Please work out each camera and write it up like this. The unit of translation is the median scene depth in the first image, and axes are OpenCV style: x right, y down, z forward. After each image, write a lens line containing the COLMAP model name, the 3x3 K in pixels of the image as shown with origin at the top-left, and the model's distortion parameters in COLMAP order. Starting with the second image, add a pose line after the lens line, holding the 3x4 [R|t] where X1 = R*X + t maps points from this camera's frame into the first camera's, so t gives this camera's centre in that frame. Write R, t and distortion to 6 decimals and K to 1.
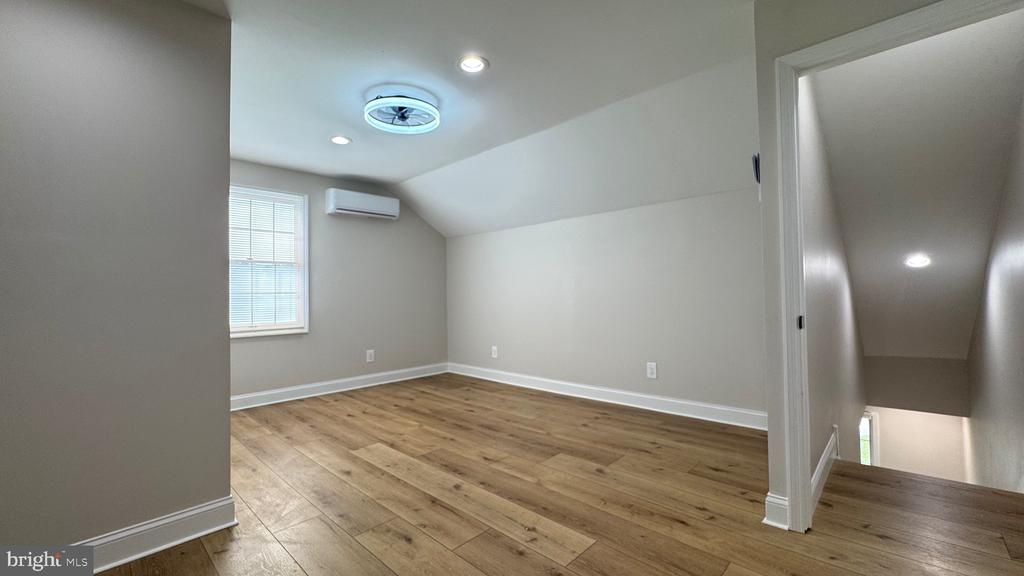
lens RADIAL K [[409.6, 0, 514.2], [0, 409.6, 286.0], [0, 0, 1]] dist [-0.002338, 0.000717]
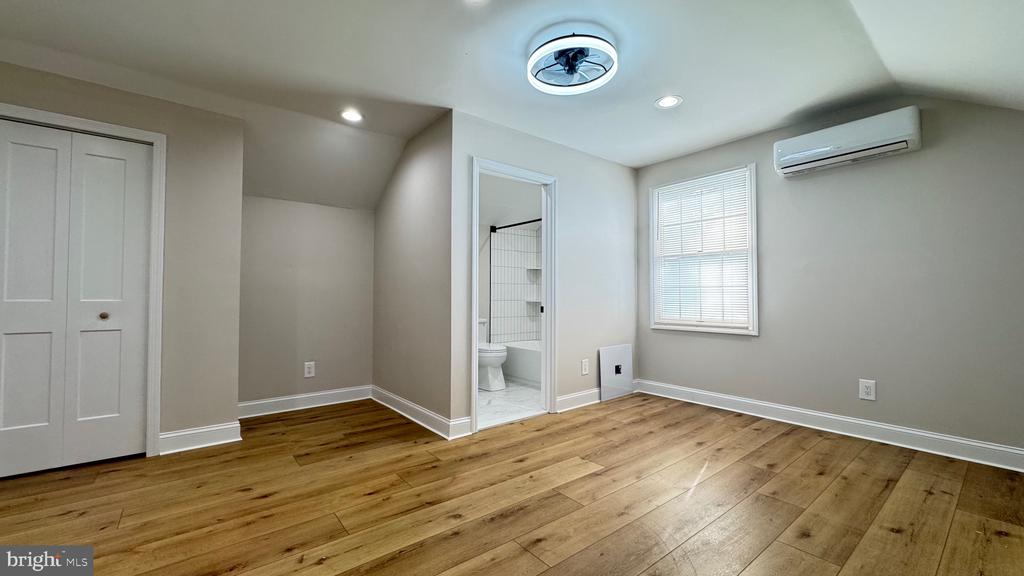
lens RADIAL K [[409.6, 0, 513.7], [0, 409.6, 287.3], [0, 0, 1]] dist [-0.002338, 0.000717]
pose [[-0.137183, -0.007022, -0.990521, 0.544812], [0.026970, 0.999578, -0.010821, 0.024495], [0.990178, -0.028199, -0.136936, 0.992546]]
